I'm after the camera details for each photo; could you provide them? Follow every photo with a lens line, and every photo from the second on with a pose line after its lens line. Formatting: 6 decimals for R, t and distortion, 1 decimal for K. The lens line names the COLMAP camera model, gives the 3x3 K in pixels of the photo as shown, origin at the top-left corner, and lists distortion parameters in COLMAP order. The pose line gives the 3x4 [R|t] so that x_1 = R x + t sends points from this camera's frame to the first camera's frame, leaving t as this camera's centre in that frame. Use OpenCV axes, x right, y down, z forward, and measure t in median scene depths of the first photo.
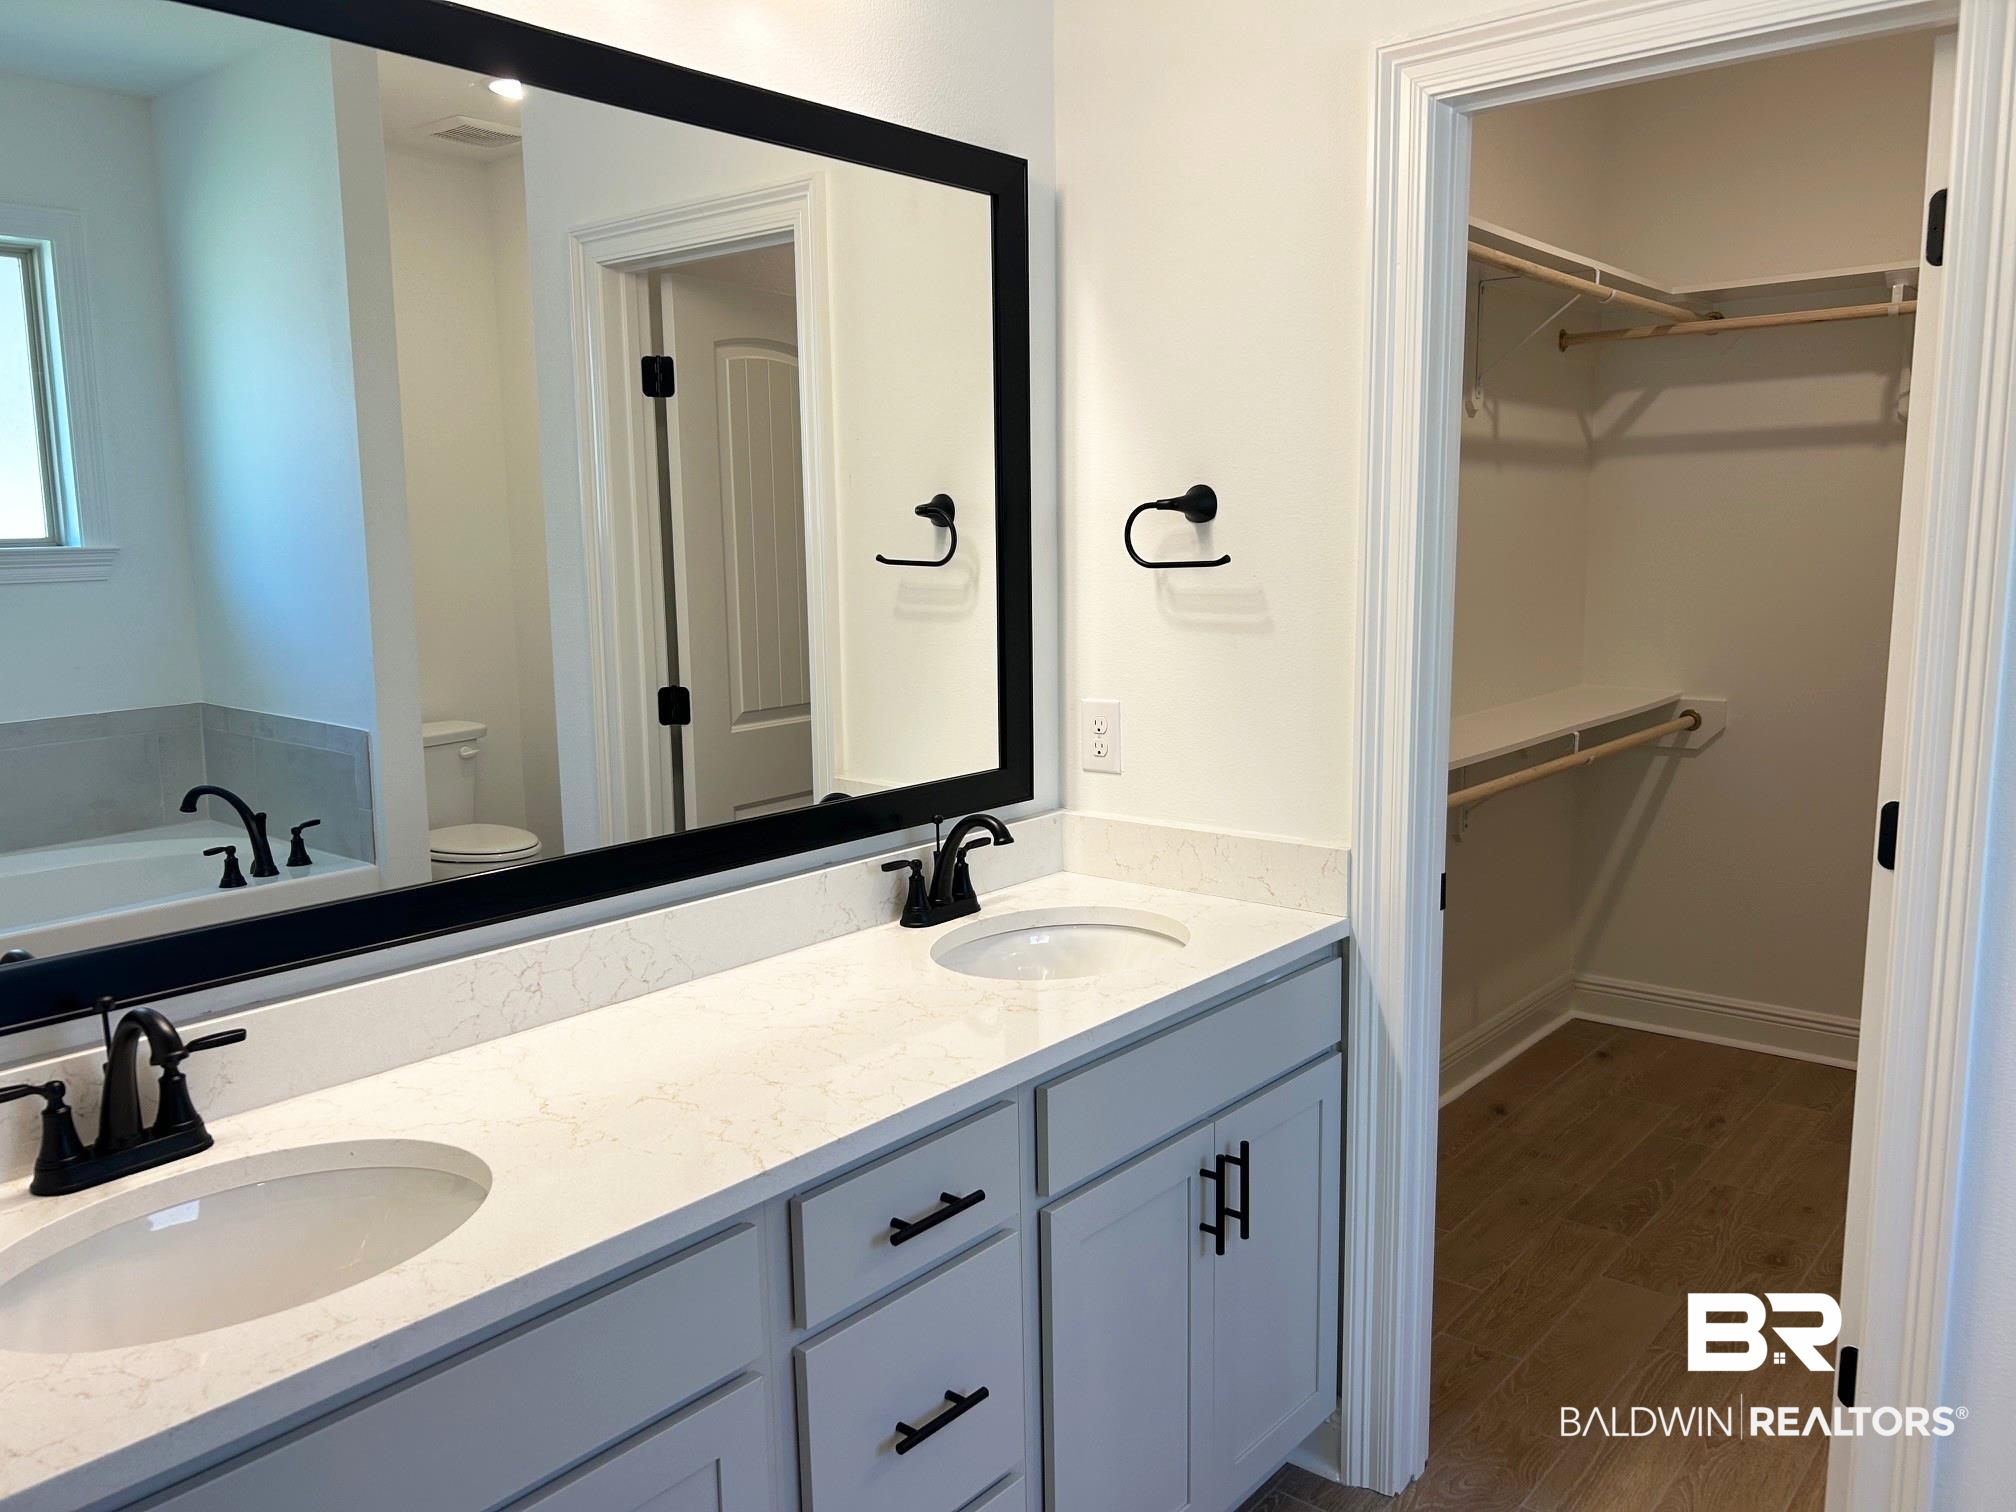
lens RADIAL K [[1518.9, 0, 1009.8], [0, 1518.9, 763.0], [0, 0, 1]] dist [0.041655, -0.006745]
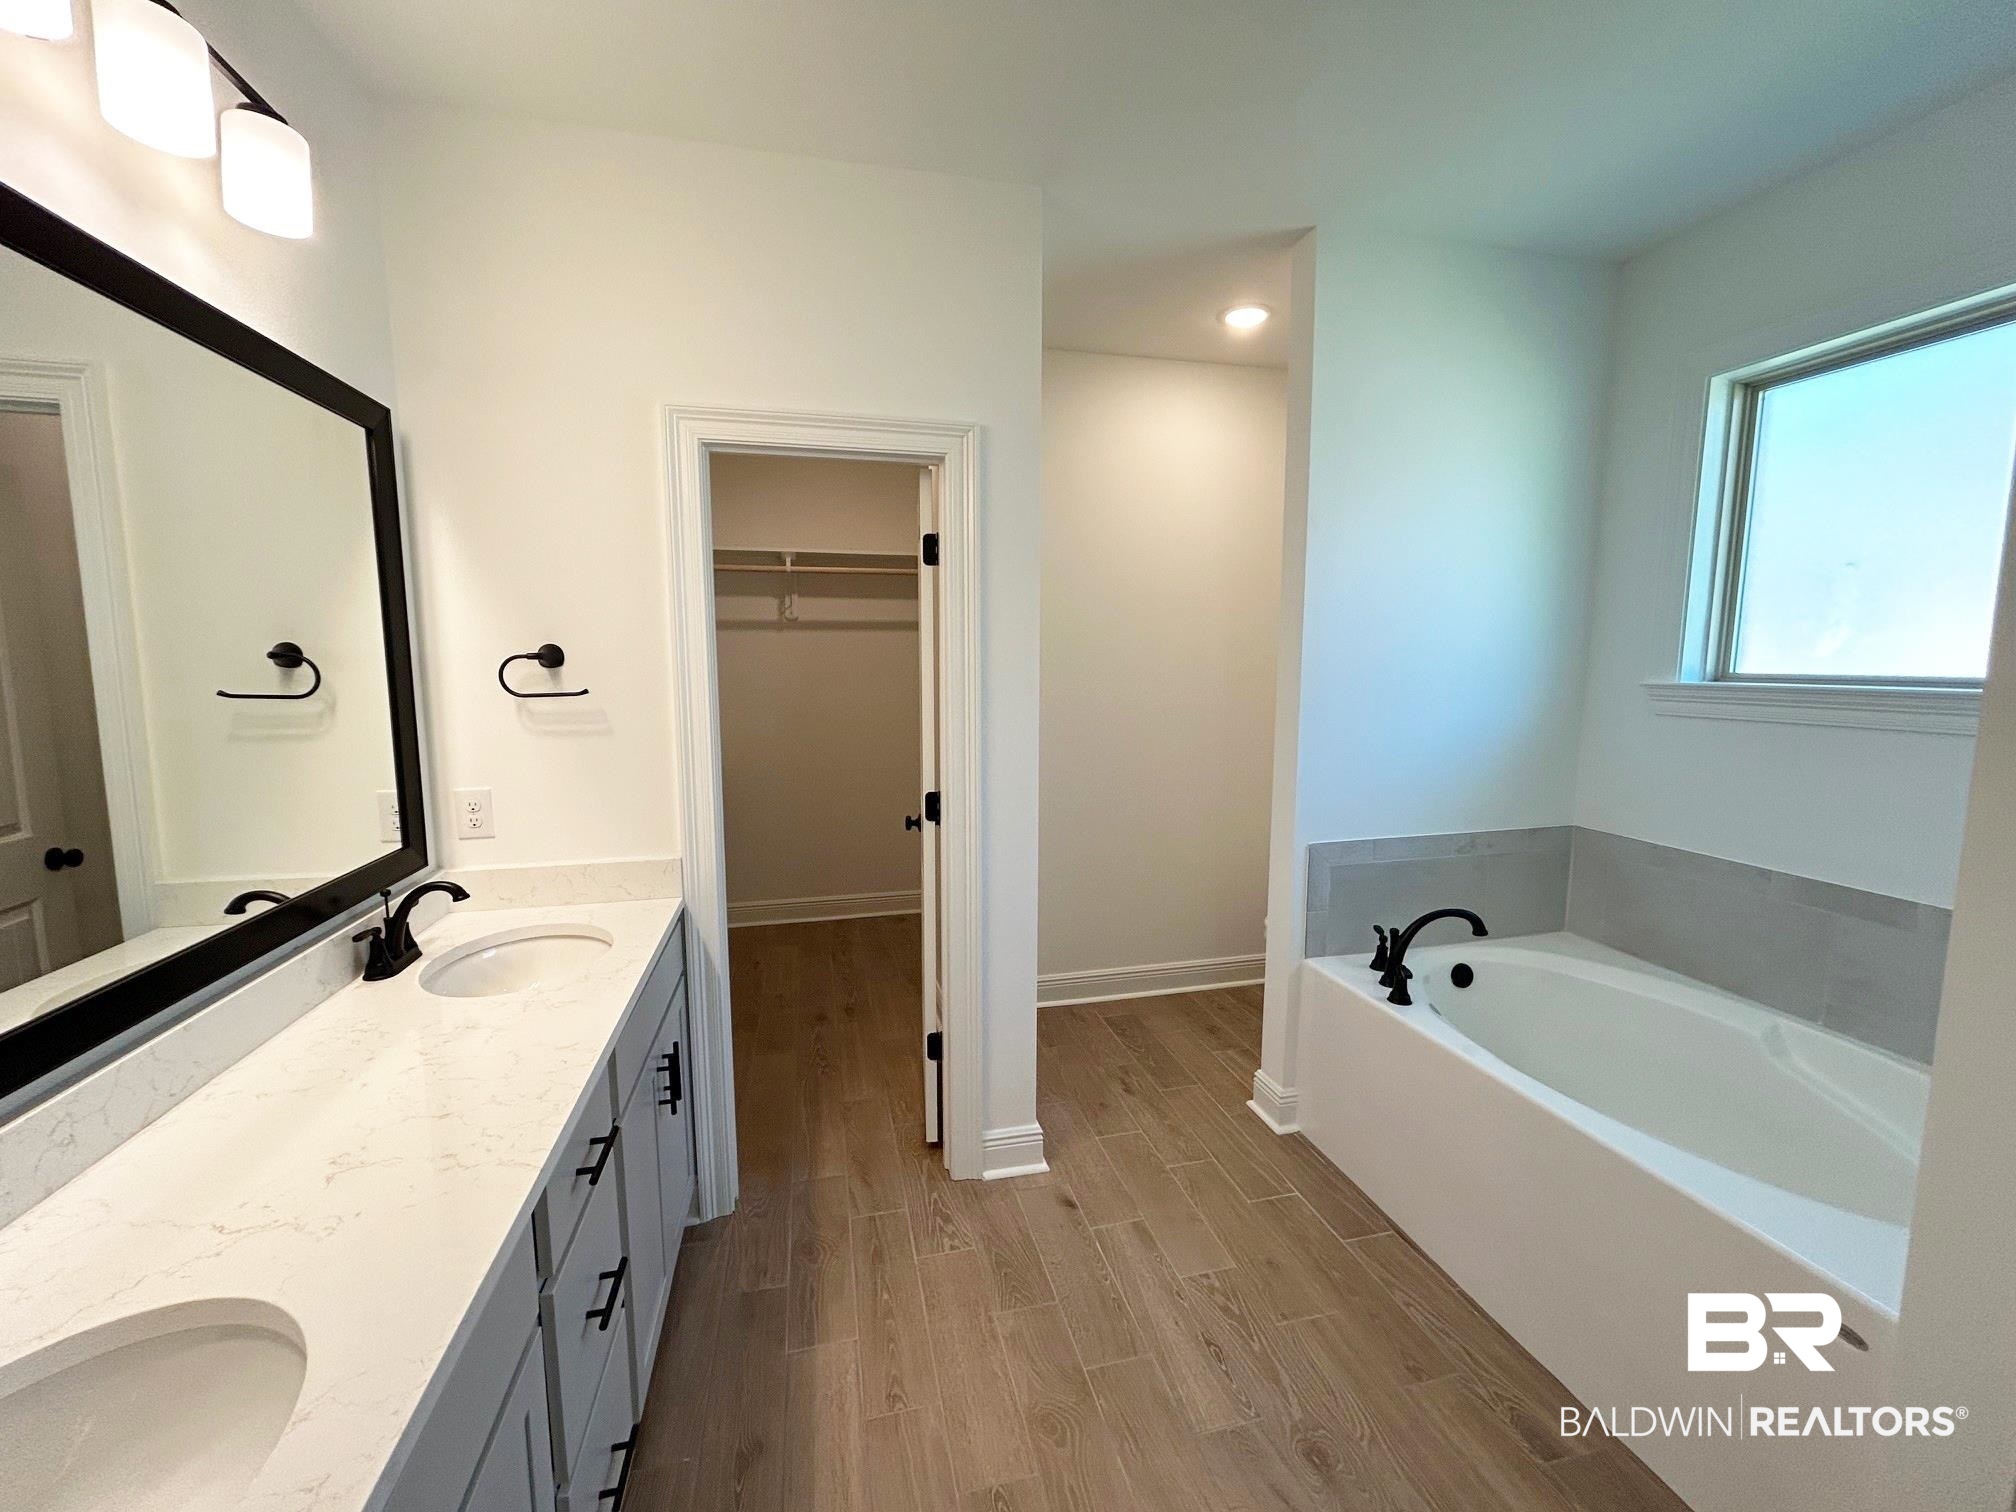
lens RADIAL K [[822.5, 0, 1009.2], [0, 822.5, 748.3], [0, 0, 1]] dist [0.002441, -0.000092]
pose [[0.601863, -0.079018, 0.794680, -0.270578], [0.109224, 0.993887, 0.016103, -0.038794], [-0.791095, 0.077106, 0.606815, 0.125019]]
